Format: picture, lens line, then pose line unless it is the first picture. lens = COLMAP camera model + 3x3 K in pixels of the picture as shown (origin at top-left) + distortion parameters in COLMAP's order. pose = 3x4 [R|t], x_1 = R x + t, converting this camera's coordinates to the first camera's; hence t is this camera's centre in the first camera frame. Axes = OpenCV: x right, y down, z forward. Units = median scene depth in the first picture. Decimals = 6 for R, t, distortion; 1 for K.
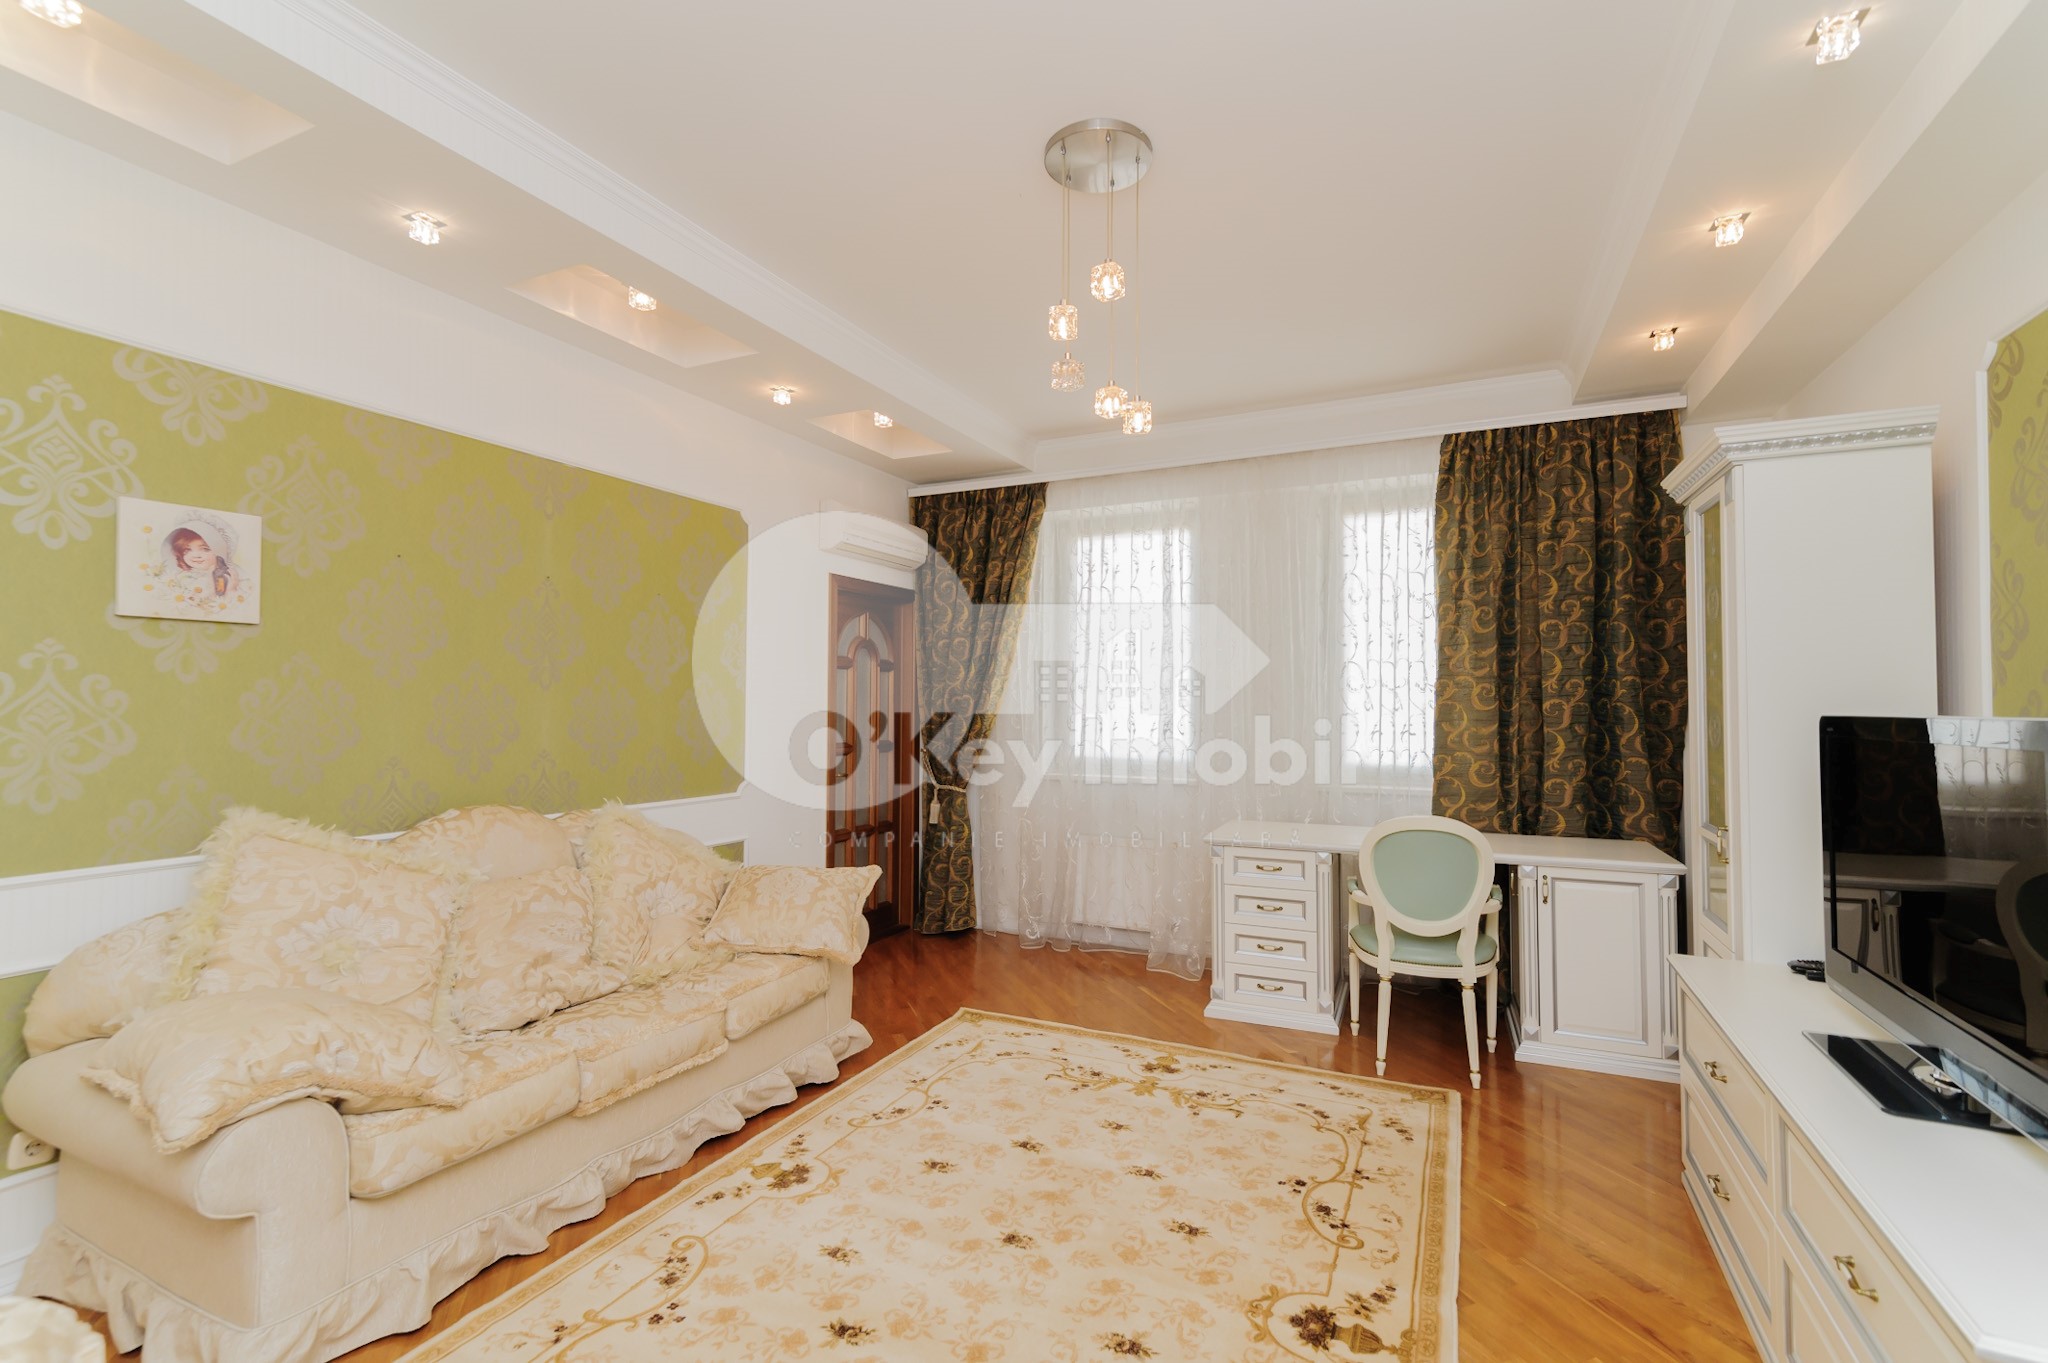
lens RADIAL K [[928.2, 0, 1015.1], [0, 928.2, 680.2], [0, 0, 1]] dist [0.013127, -0.001886]
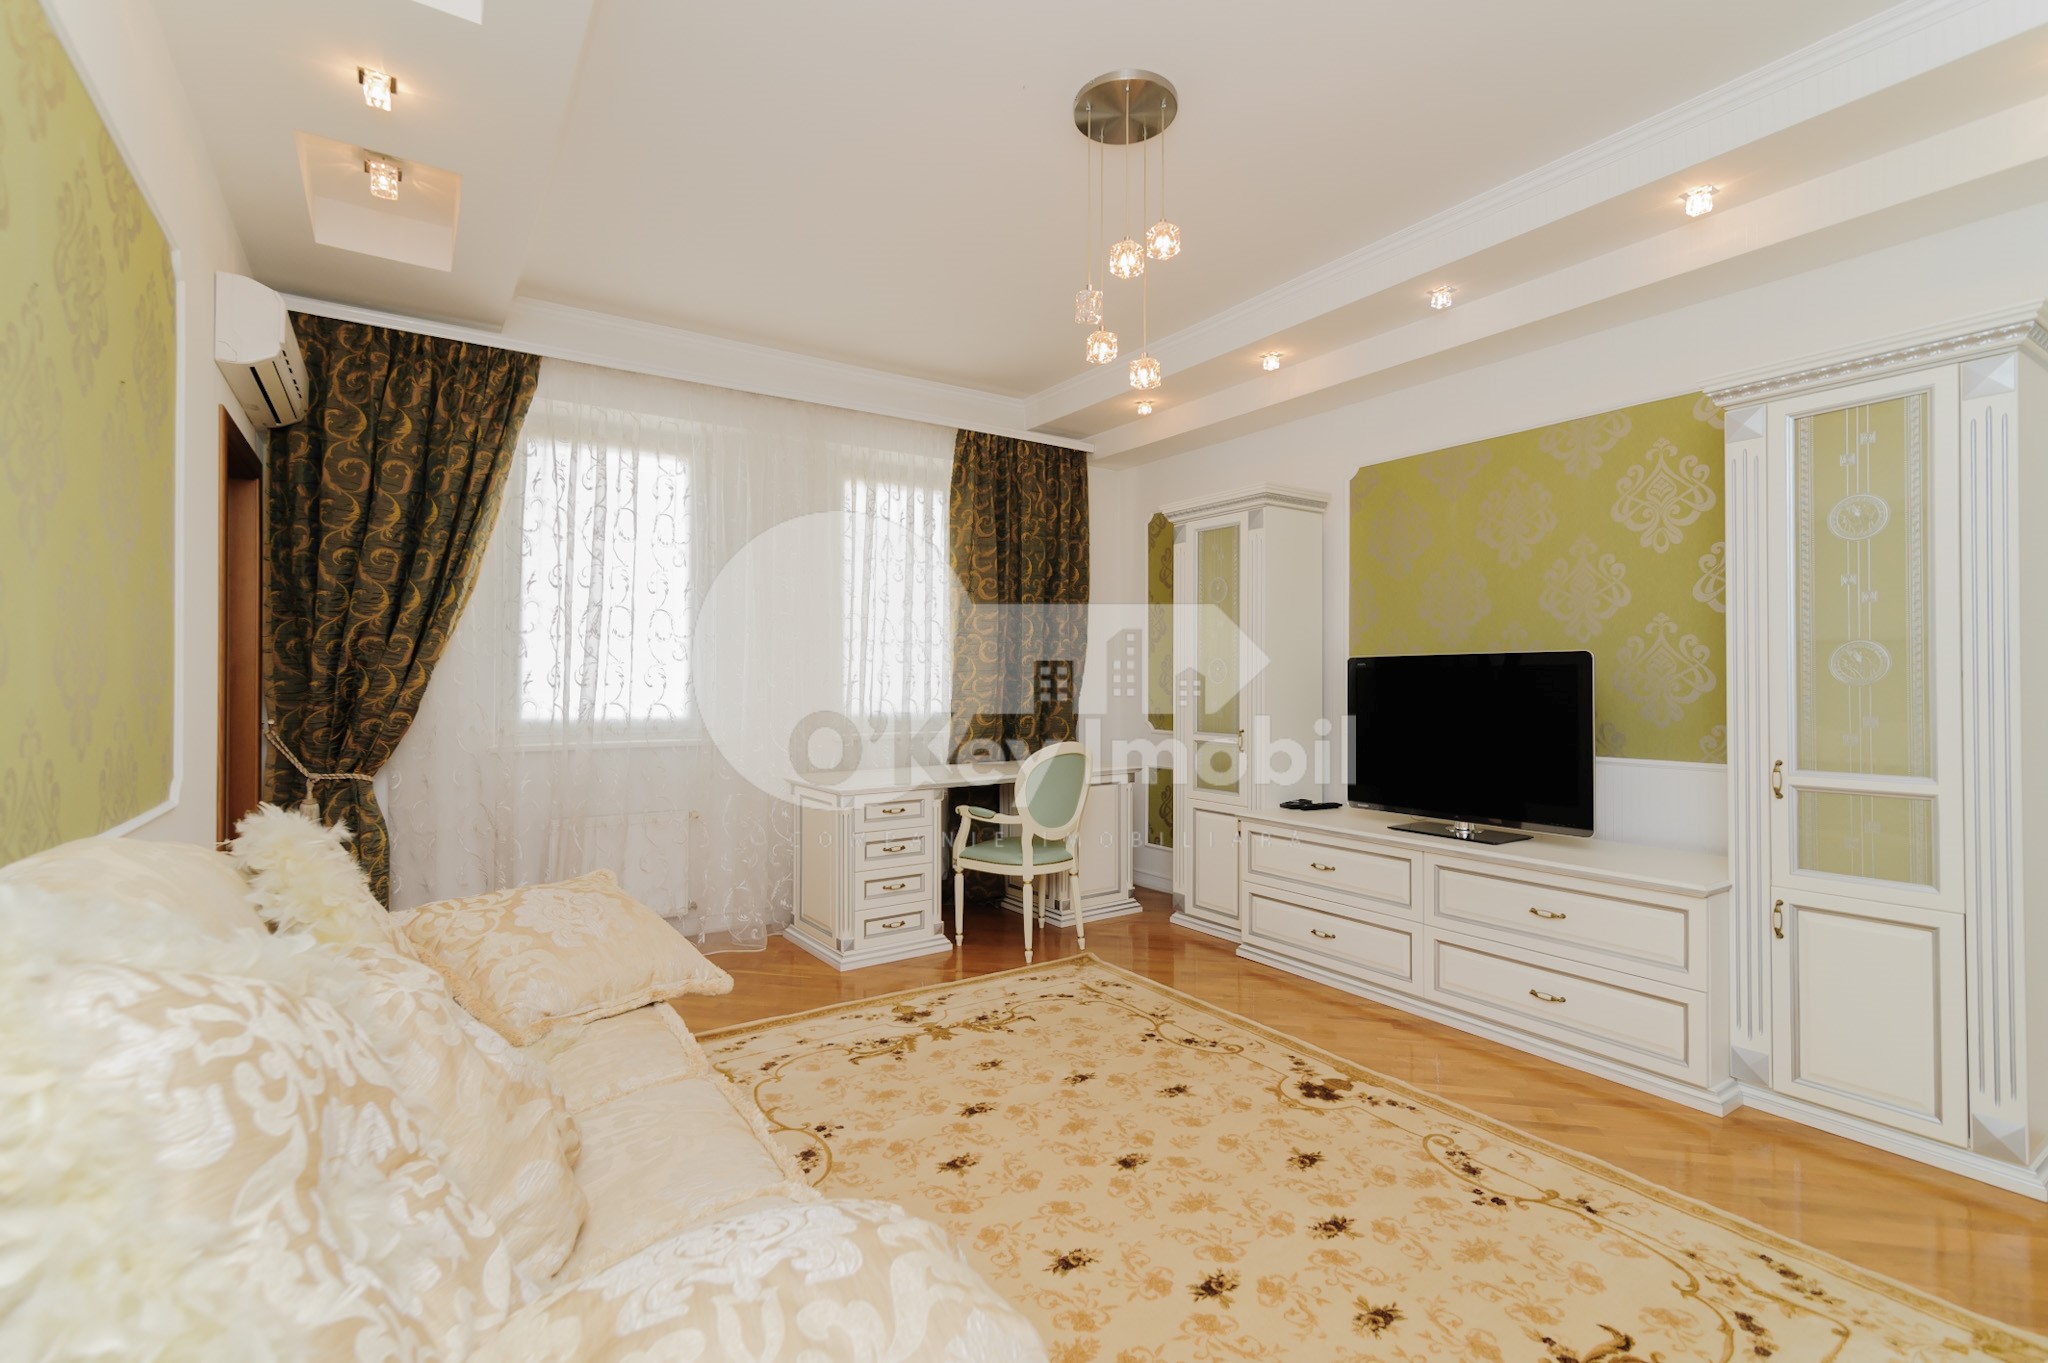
lens RADIAL K [[928.2, 0, 1024.6], [0, 928.2, 679.4], [0, 0, 1]] dist [0.013127, -0.001886]
pose [[0.497422, 0.000038, 0.867509, -0.669329], [-0.024788, 0.999592, 0.014169, 0.044214], [-0.867154, -0.028551, 0.497220, 0.434053]]
